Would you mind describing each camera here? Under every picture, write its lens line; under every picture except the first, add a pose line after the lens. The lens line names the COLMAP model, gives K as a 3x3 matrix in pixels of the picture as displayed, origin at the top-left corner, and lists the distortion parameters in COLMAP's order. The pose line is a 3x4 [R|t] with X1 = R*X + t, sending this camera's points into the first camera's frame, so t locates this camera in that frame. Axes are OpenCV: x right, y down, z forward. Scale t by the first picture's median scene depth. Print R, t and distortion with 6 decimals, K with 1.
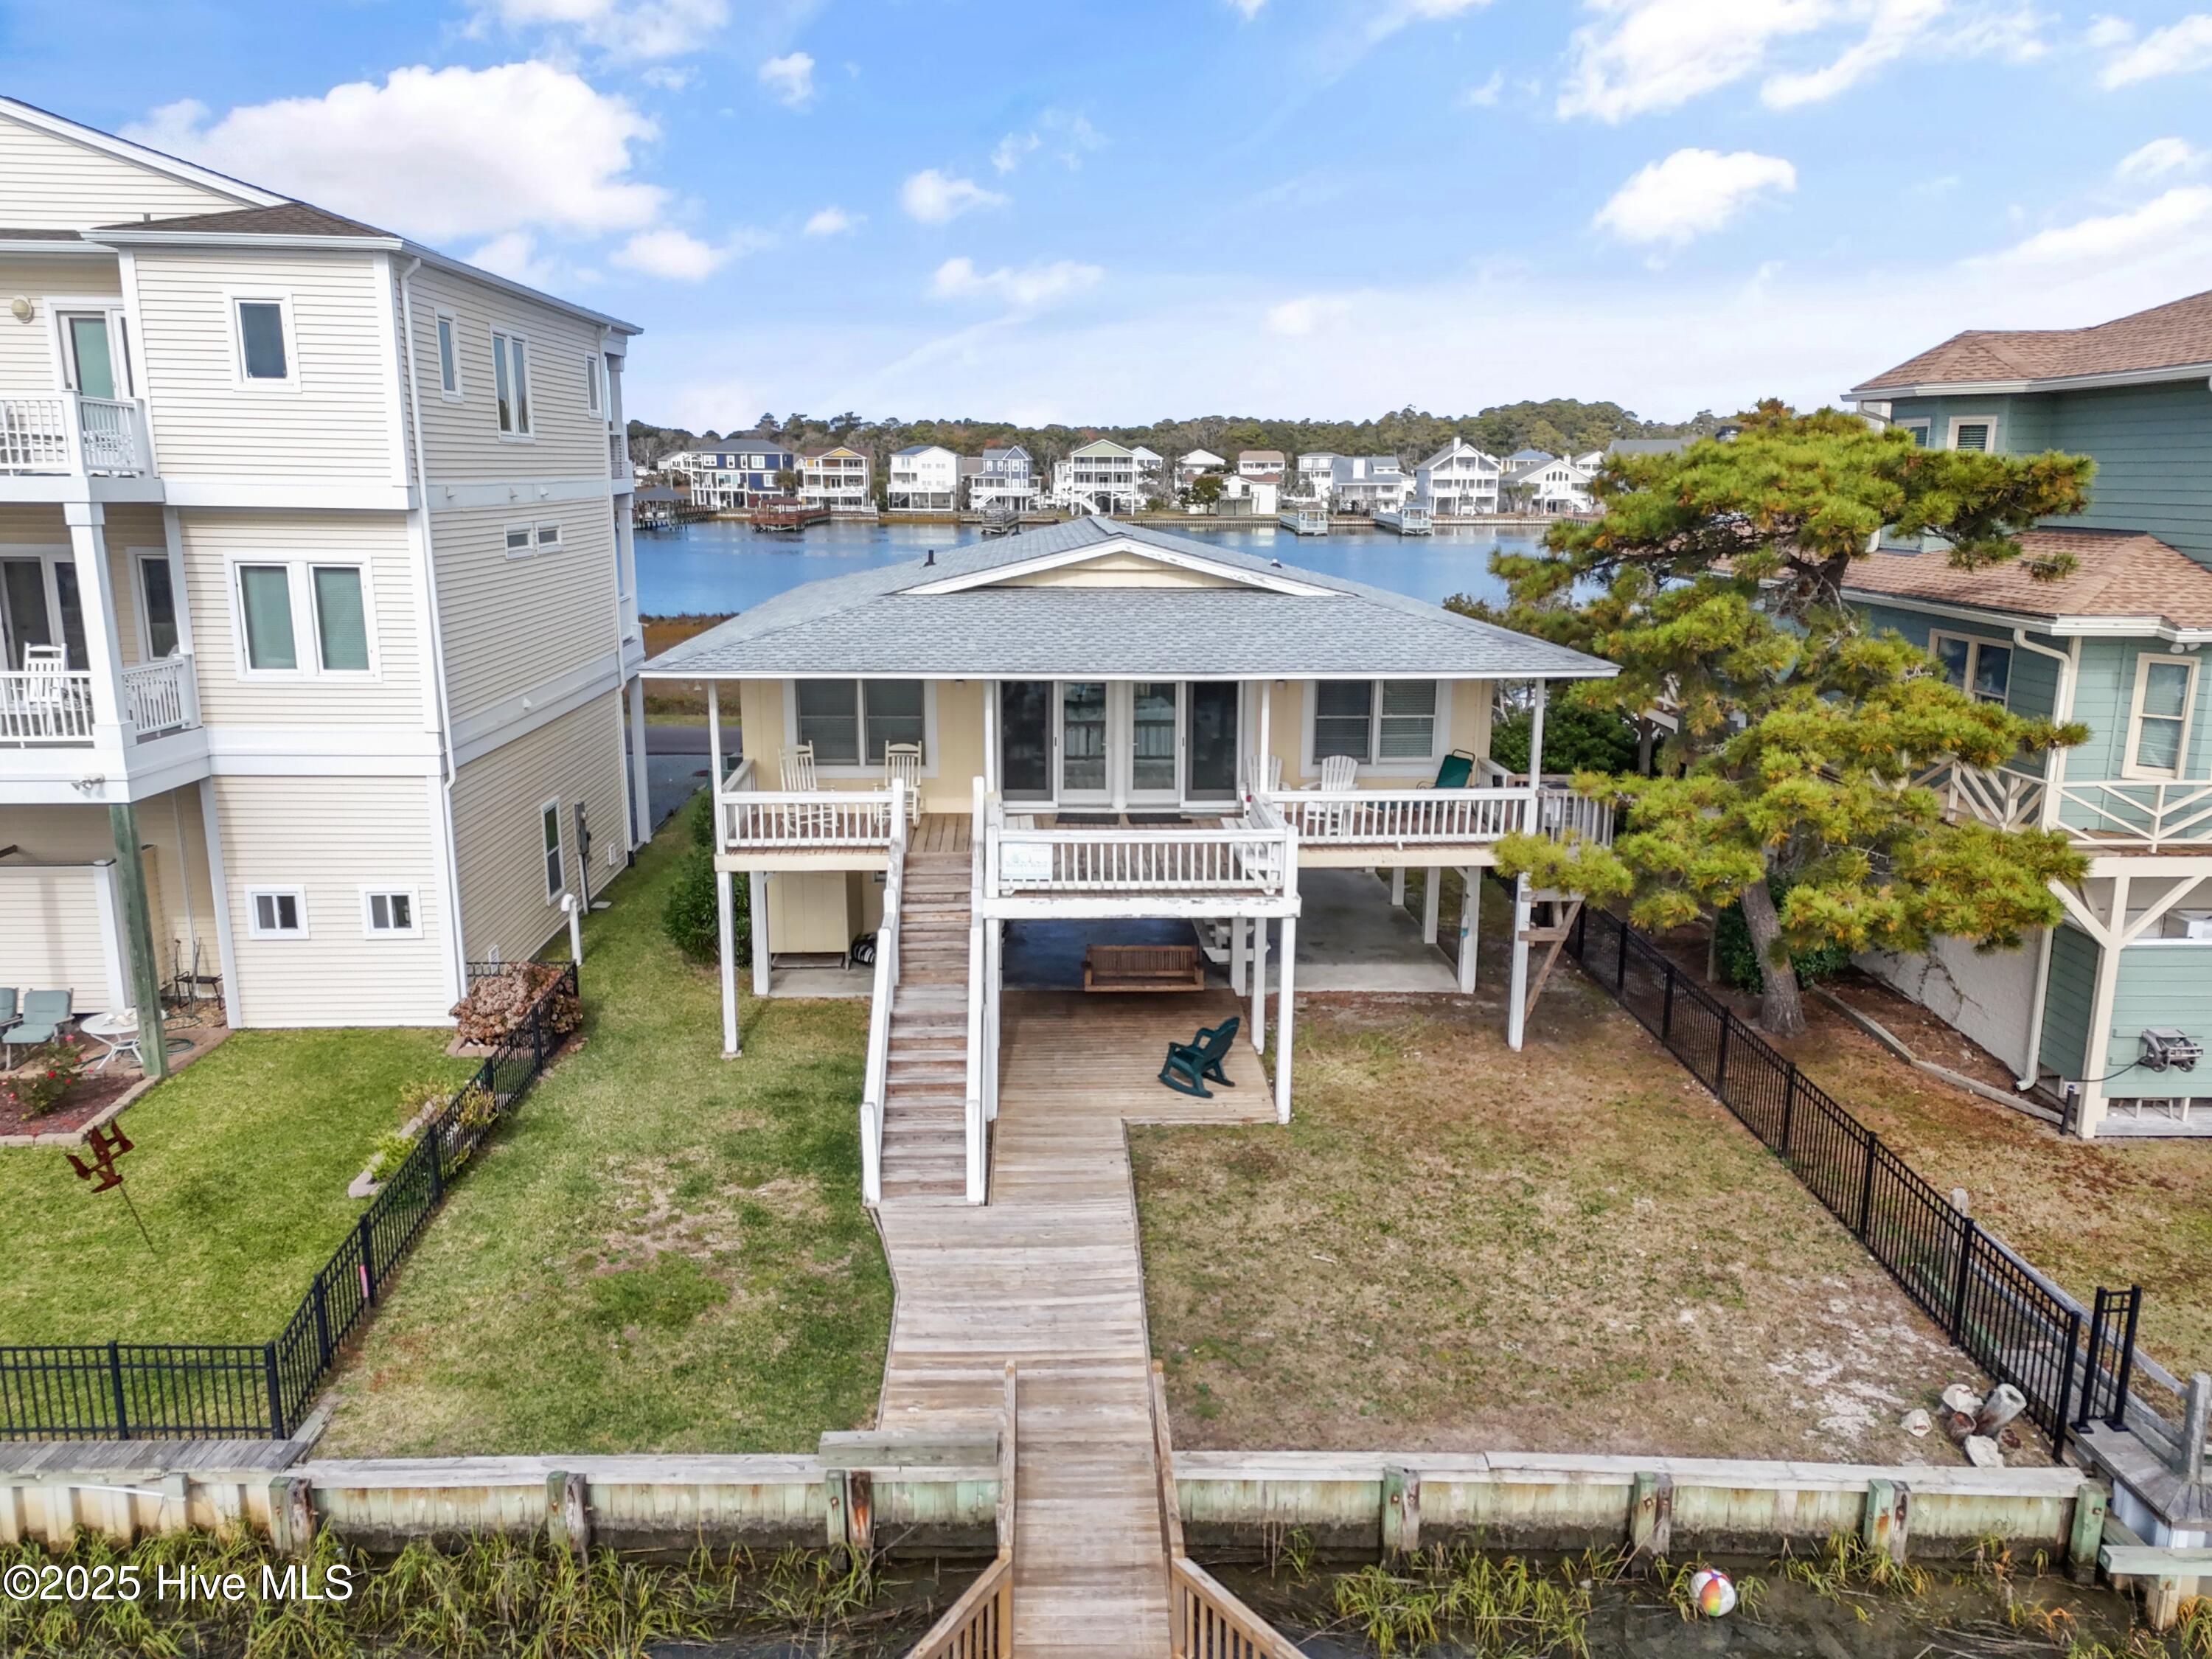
lens RADIAL K [[1621.2, 0, 1106.0], [0, 1621.2, 829.5], [0, 0, 1]] dist [0.081788, -0.071596]
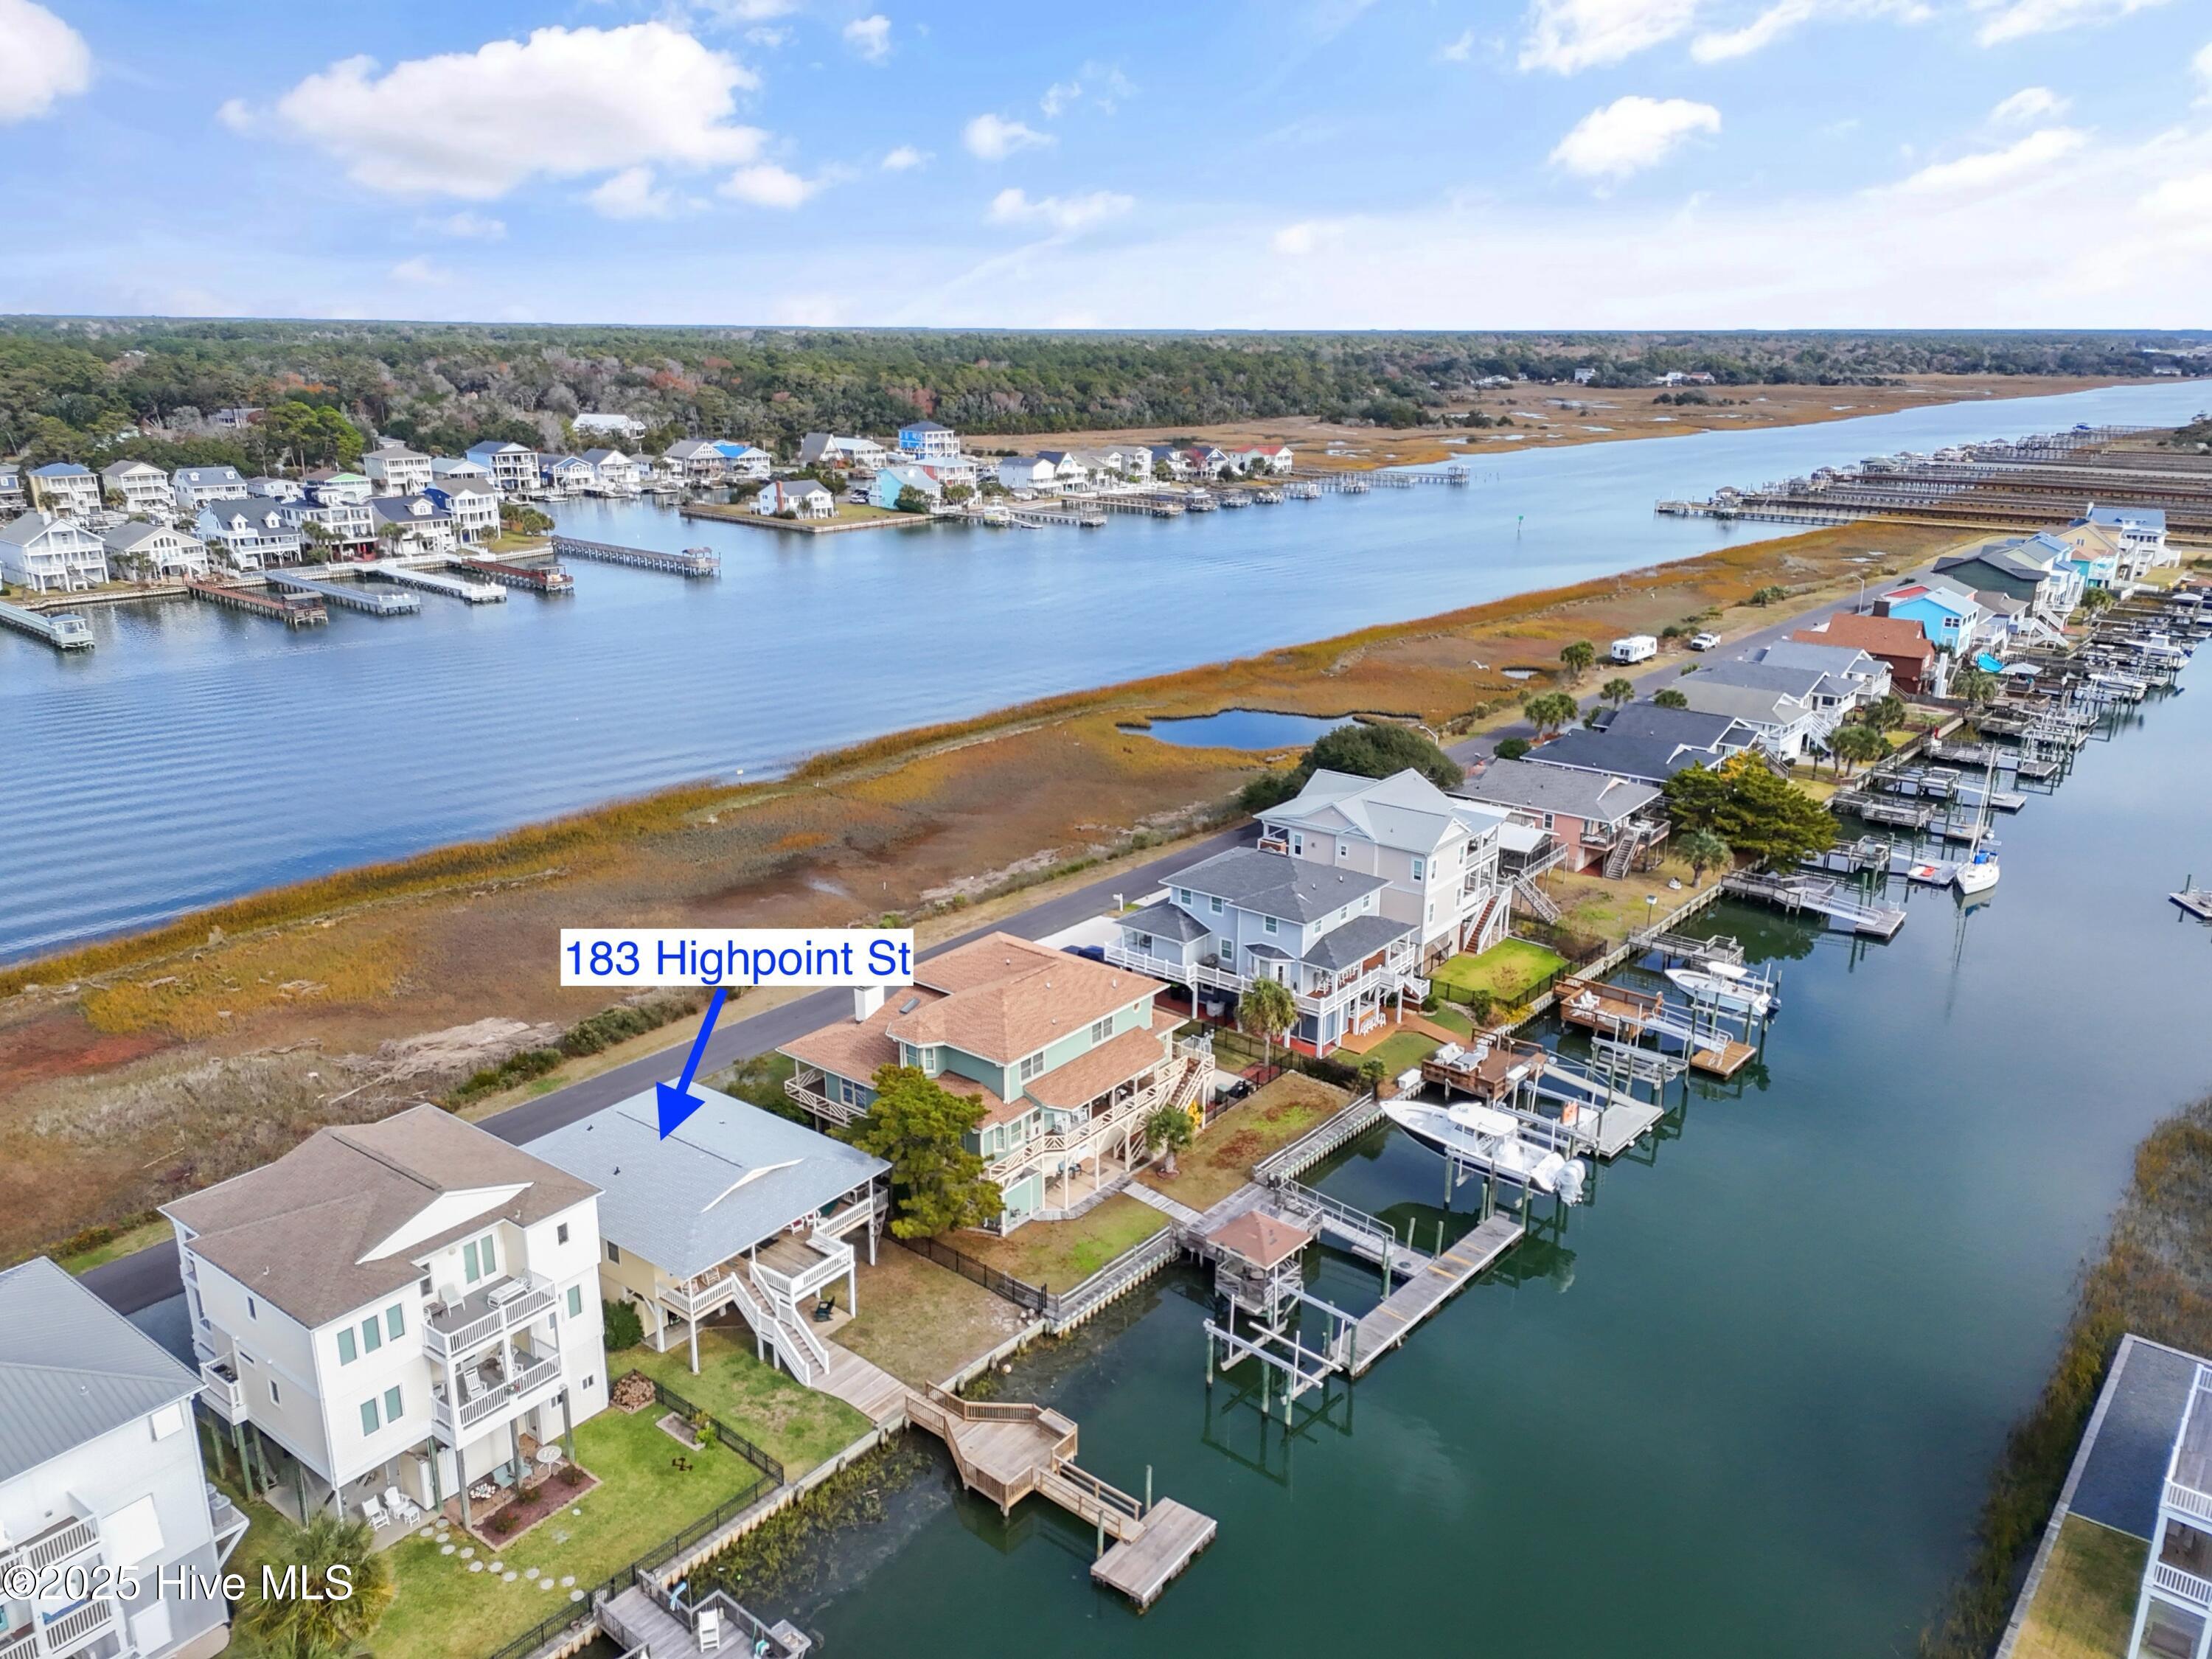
lens RADIAL K [[1621.2, 0, 1106.0], [0, 1621.2, 829.5], [0, 0, 1]] dist [0.081788, -0.071596]
pose [[0.644304, -0.228675, 0.729781, -1.878768], [0.166366, 0.973307, 0.158103, -1.321216], [-0.746455, 0.019544, 0.665149, -1.839868]]
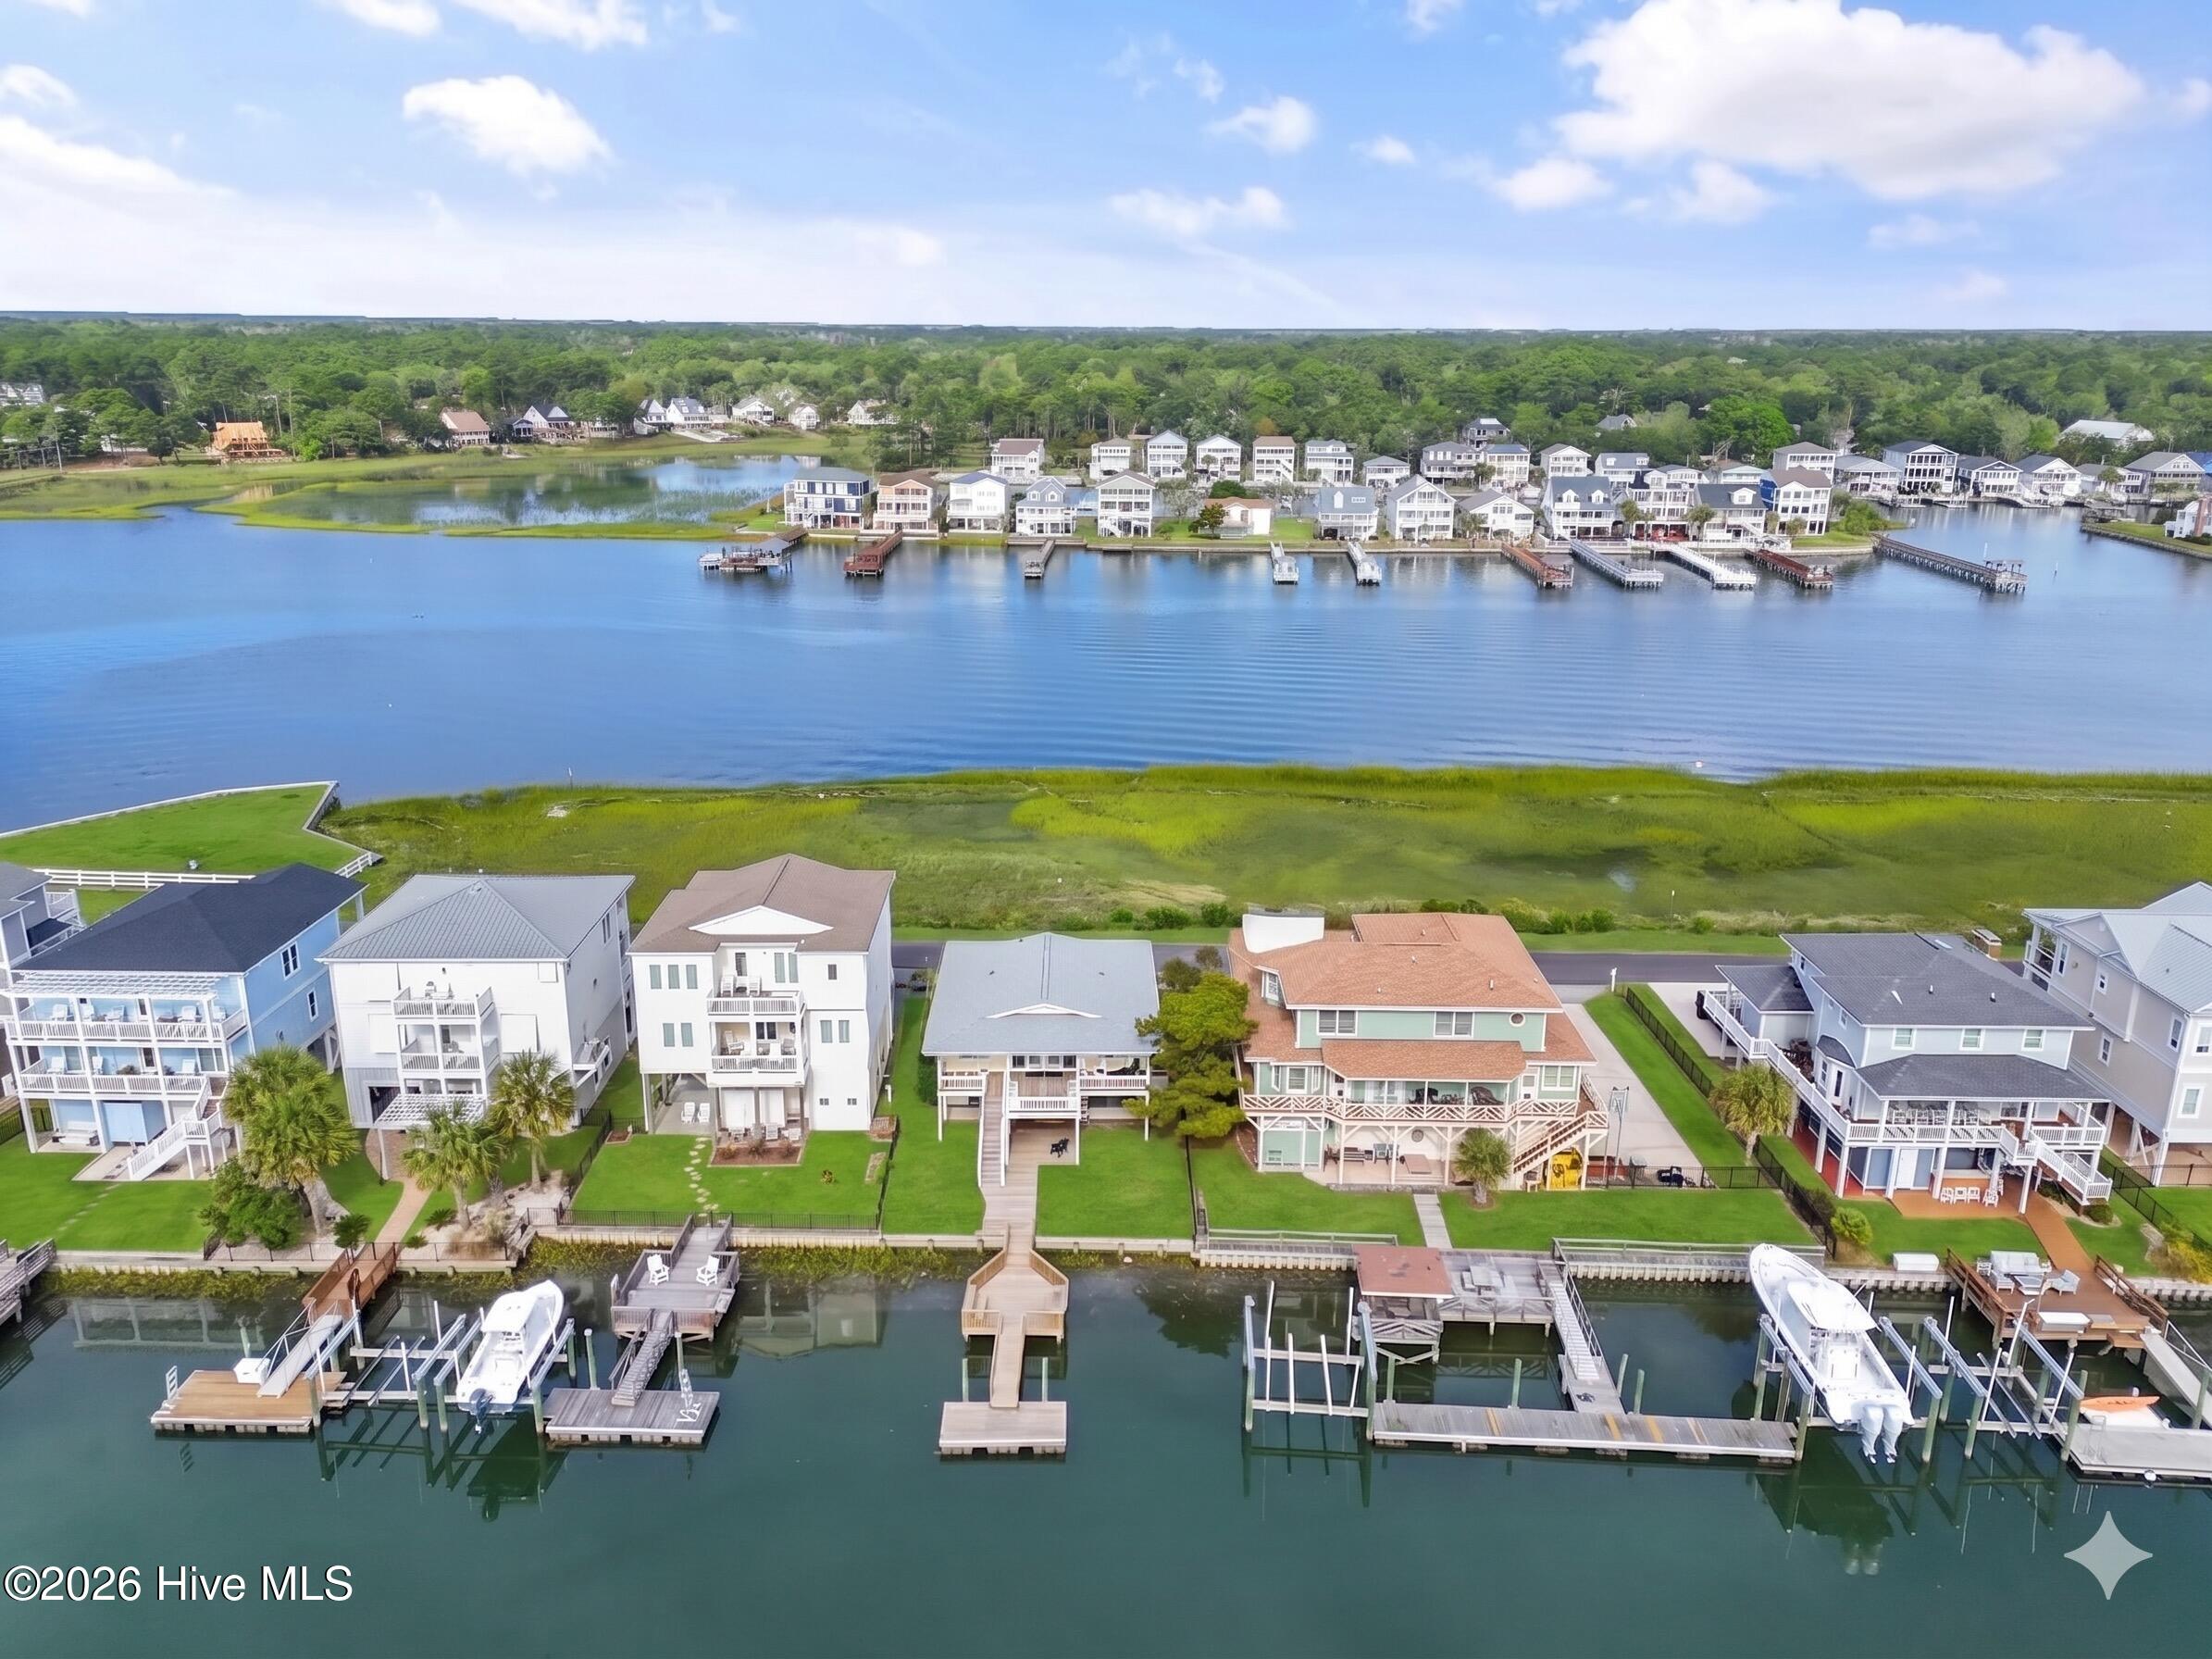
lens RADIAL K [[1621.4, 0, 1106.0], [0, 1621.4, 829.5], [0, 0, 1]] dist [0.081788, -0.071596]
pose [[0.999525, 0.011548, -0.028590, 0.269283], [-0.009254, 0.996824, 0.079095, -0.923025], [0.029412, -0.078793, 0.996457, -2.823763]]
